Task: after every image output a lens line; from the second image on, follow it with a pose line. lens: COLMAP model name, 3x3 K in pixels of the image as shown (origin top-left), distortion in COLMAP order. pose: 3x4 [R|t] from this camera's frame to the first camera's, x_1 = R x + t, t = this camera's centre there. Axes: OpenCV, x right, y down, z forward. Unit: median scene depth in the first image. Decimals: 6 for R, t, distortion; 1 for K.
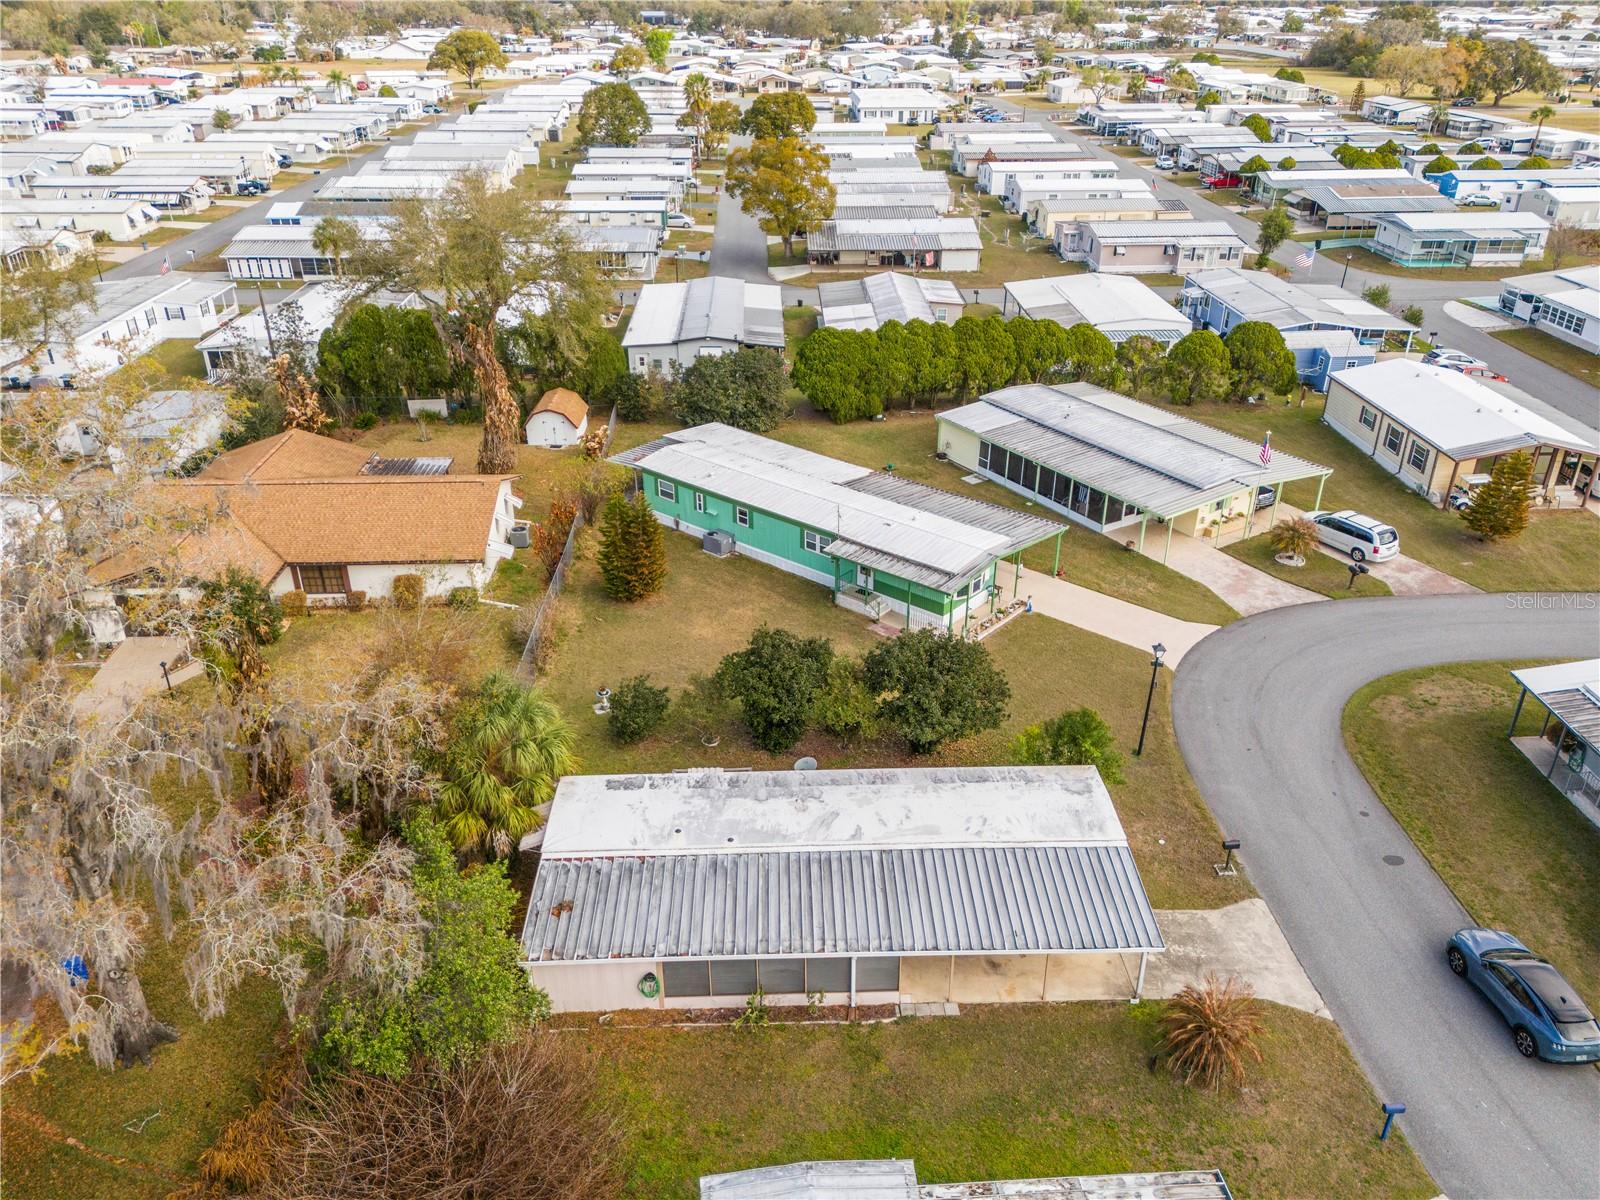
lens RADIAL K [[1170.3, 0, 800.0], [0, 1170.3, 600.0], [0, 0, 1]] dist [0.092624, -0.088092]
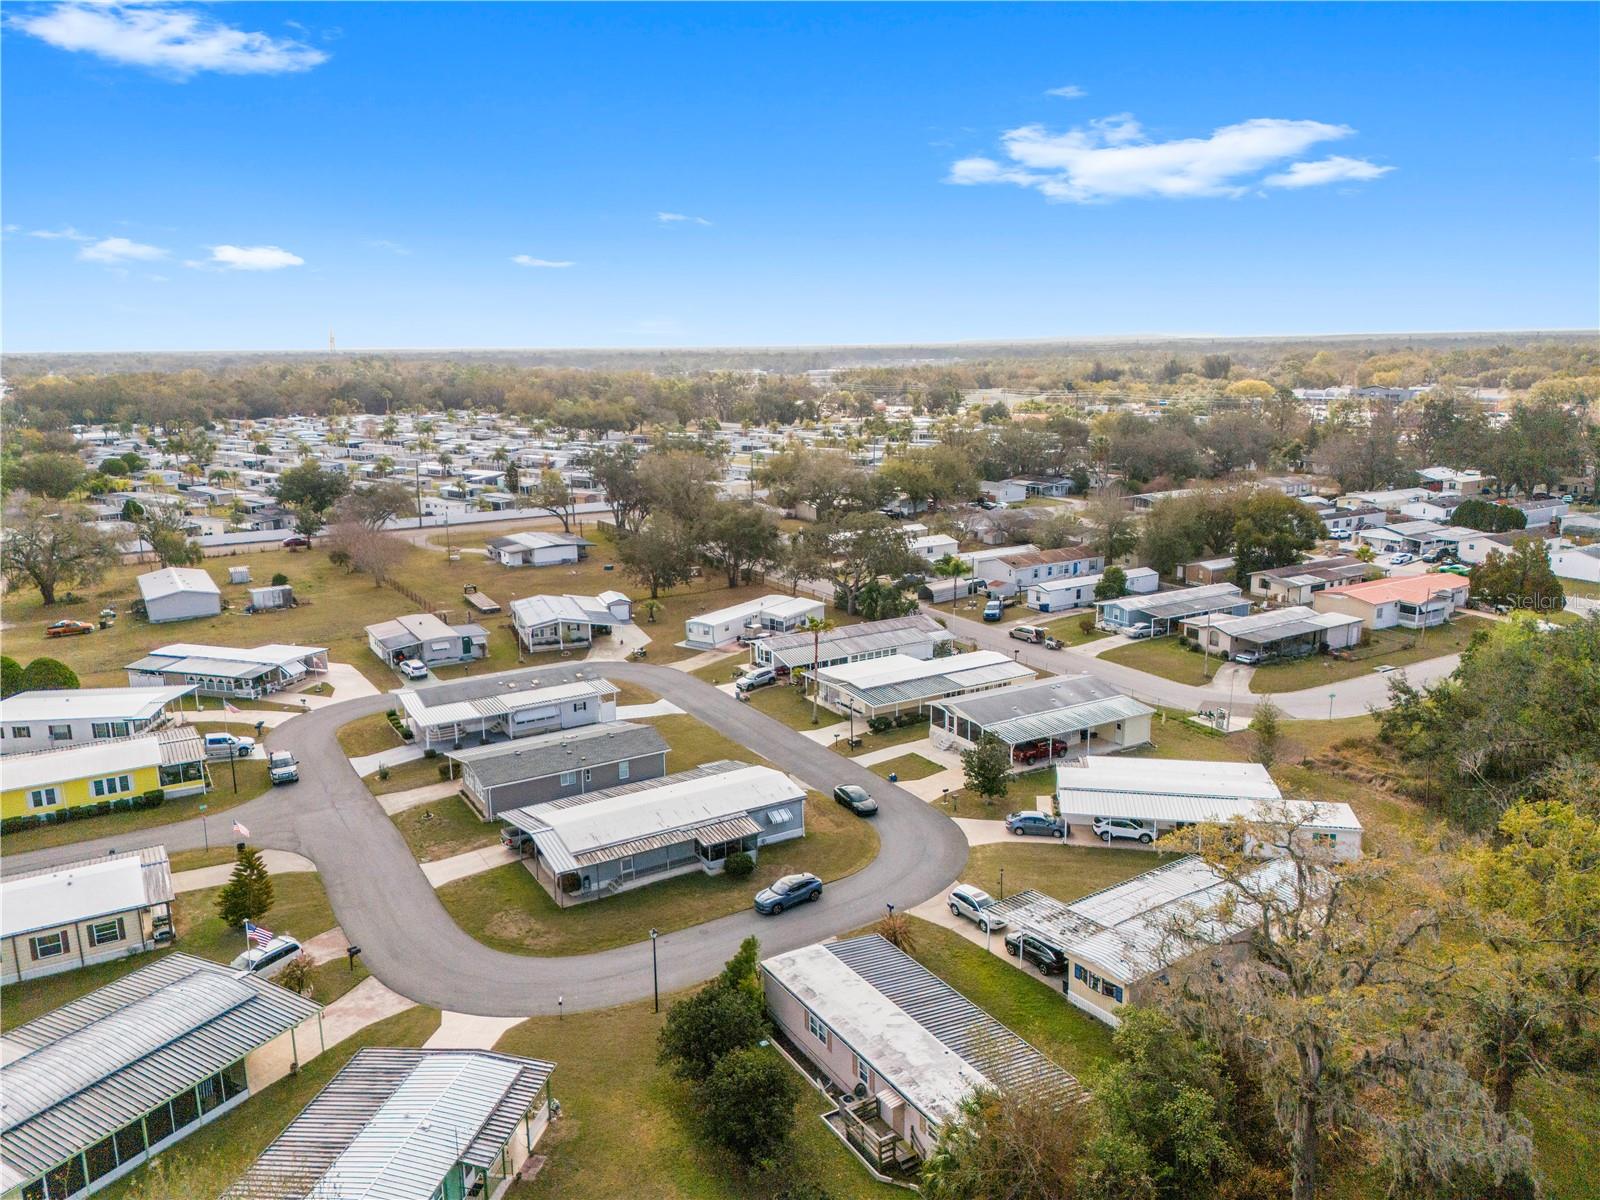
lens RADIAL K [[1170.3, 0, 800.0], [0, 1170.3, 600.0], [0, 0, 1]] dist [0.092624, -0.088092]
pose [[-0.482646, -0.179903, 0.857139, -0.751016], [0.418526, 0.812322, 0.406165, -0.627481], [-0.769343, 0.554769, -0.316770, 0.819005]]
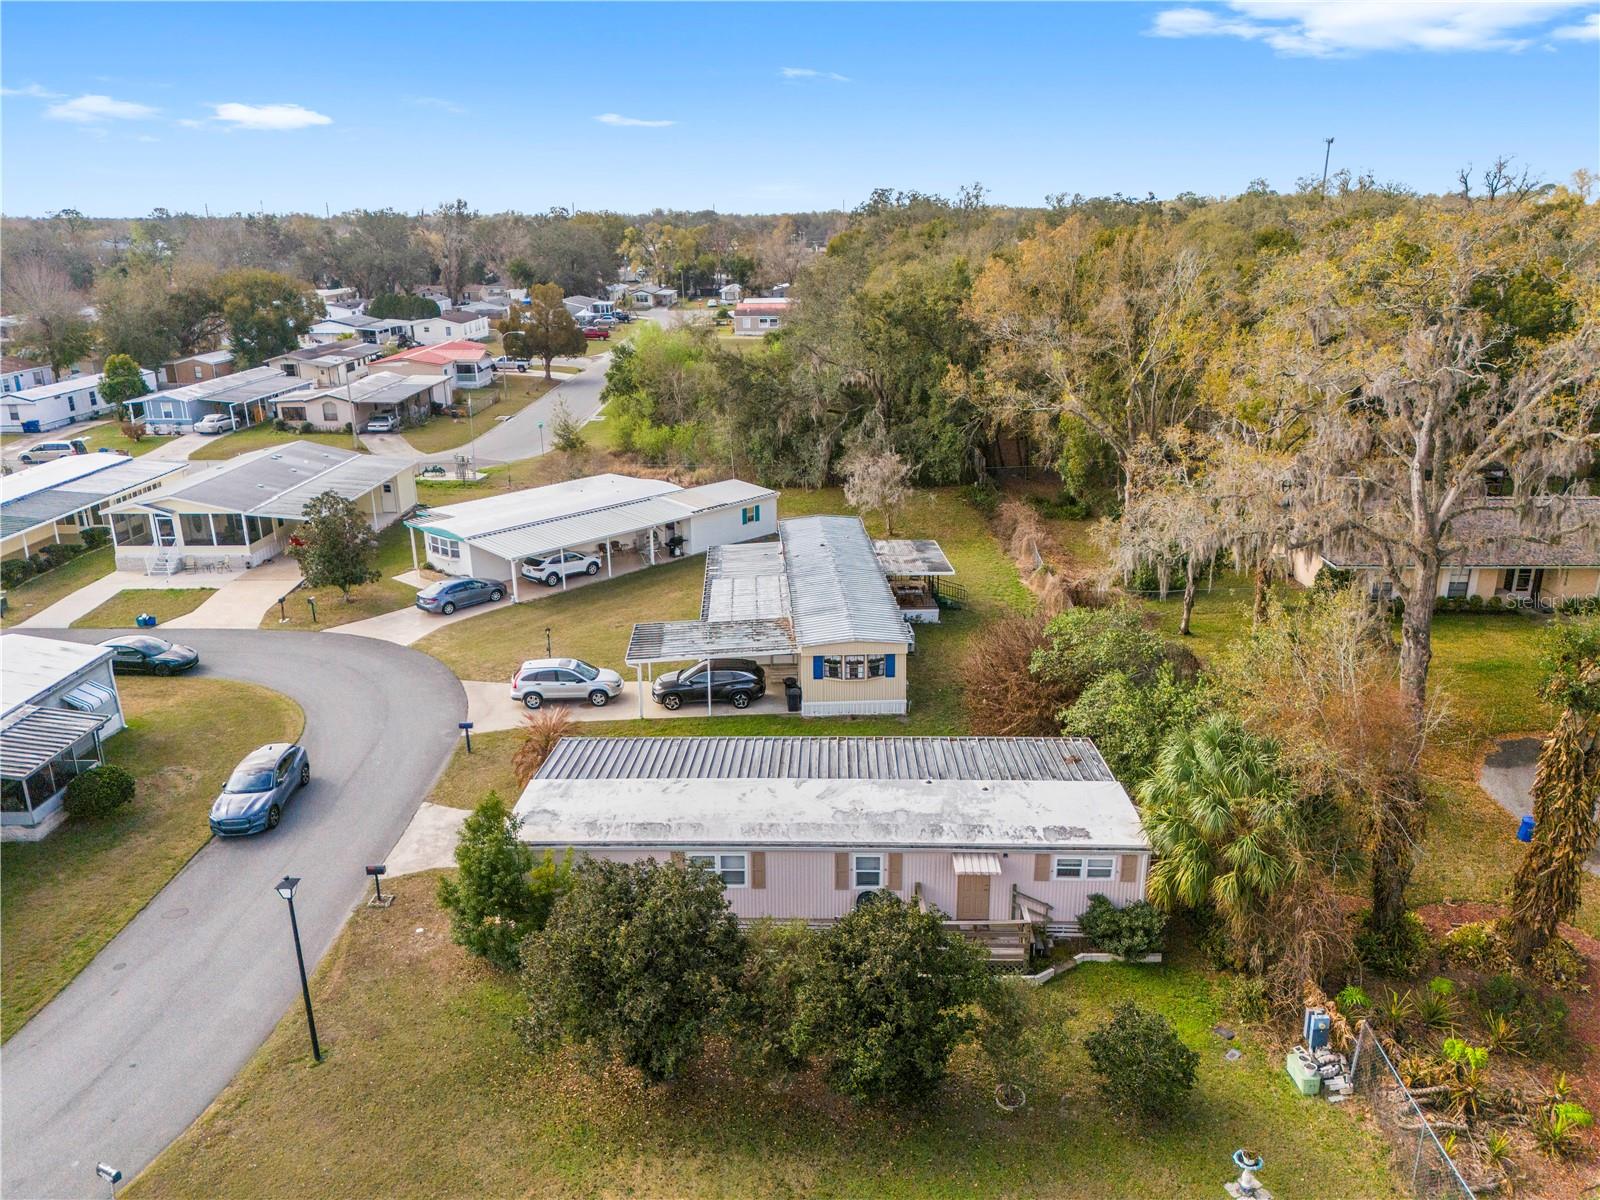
lens RADIAL K [[1170.3, 0, 800.0], [0, 1170.3, 600.0], [0, 0, 1]] dist [0.092624, -0.088092]
pose [[-0.998396, -0.006985, 0.056181, -0.003114], [0.035275, 0.699439, 0.713821, -0.379332], [-0.044281, 0.714658, -0.698071, 0.985582]]
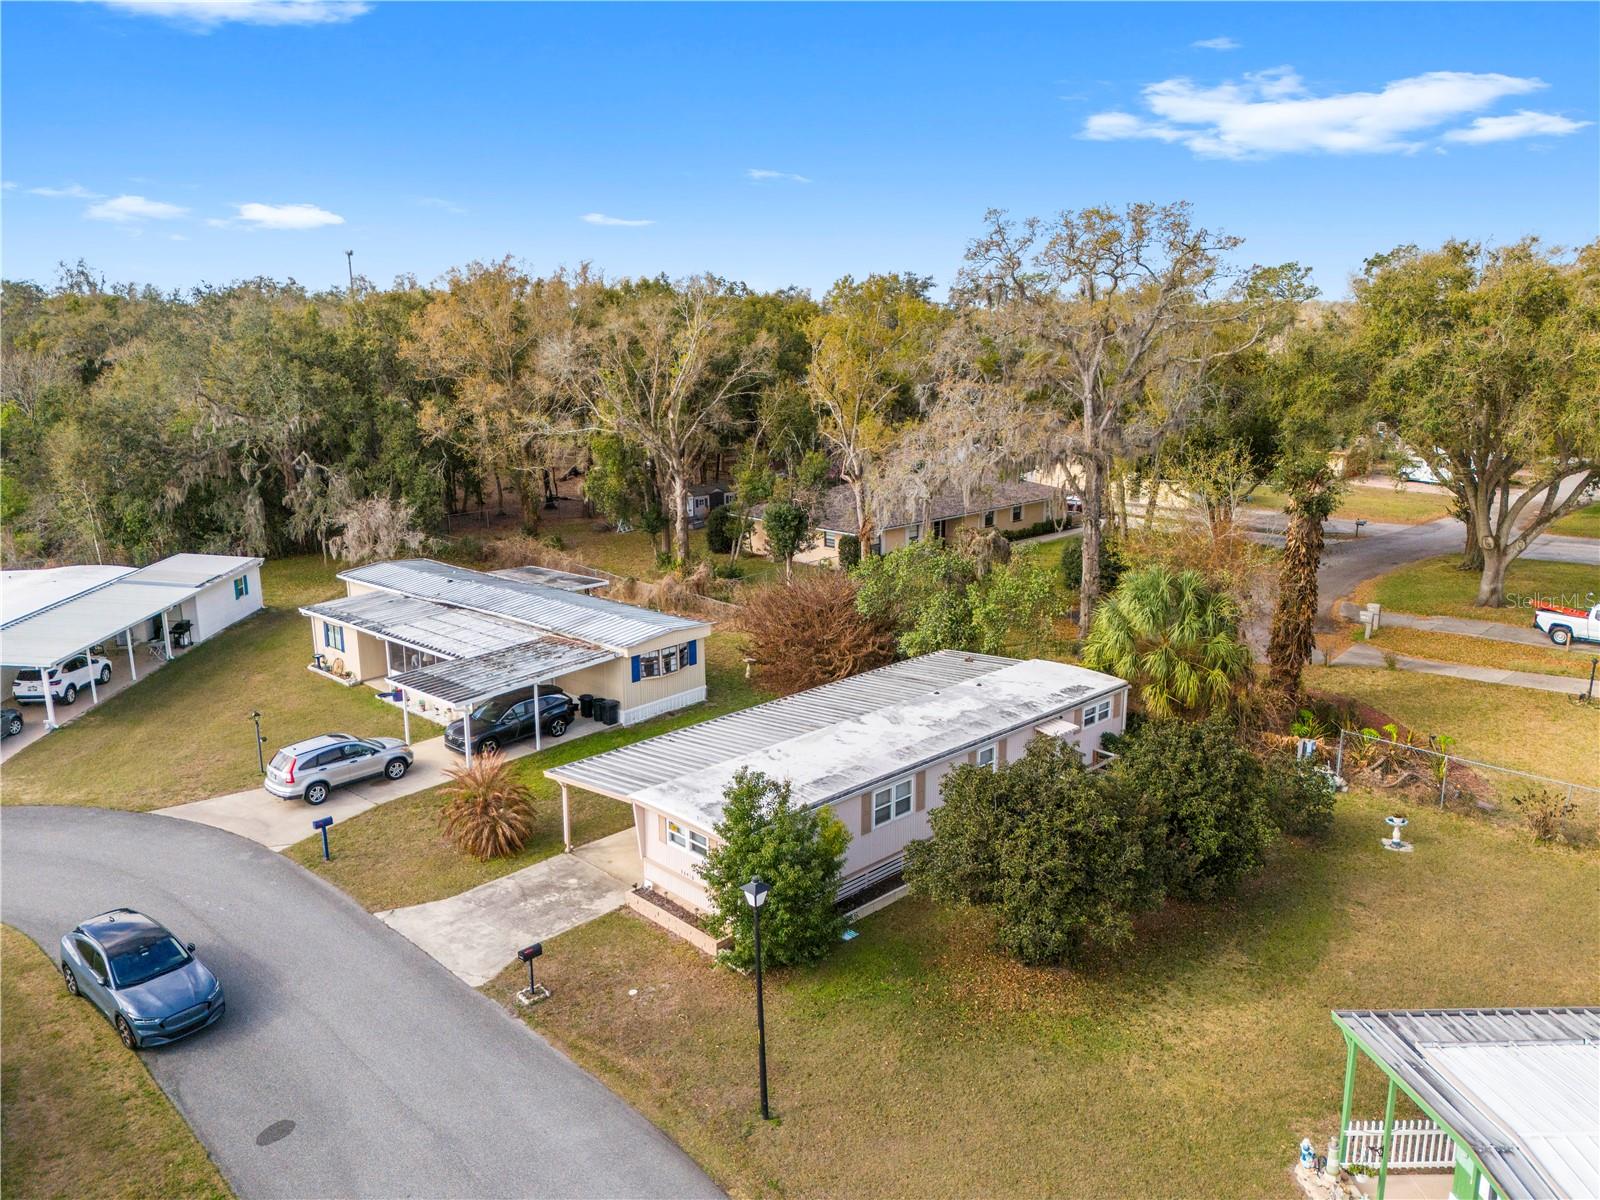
lens RADIAL K [[1173.8, 0, 800.0], [0, 1173.8, 600.0], [0, 0, 1]] dist [0.089128, -0.084101]
pose [[-0.737186, 0.157487, -0.657081, 0.446875], [-0.307784, 0.787447, 0.534038, -0.244230], [0.601520, 0.595924, -0.532022, 0.897224]]
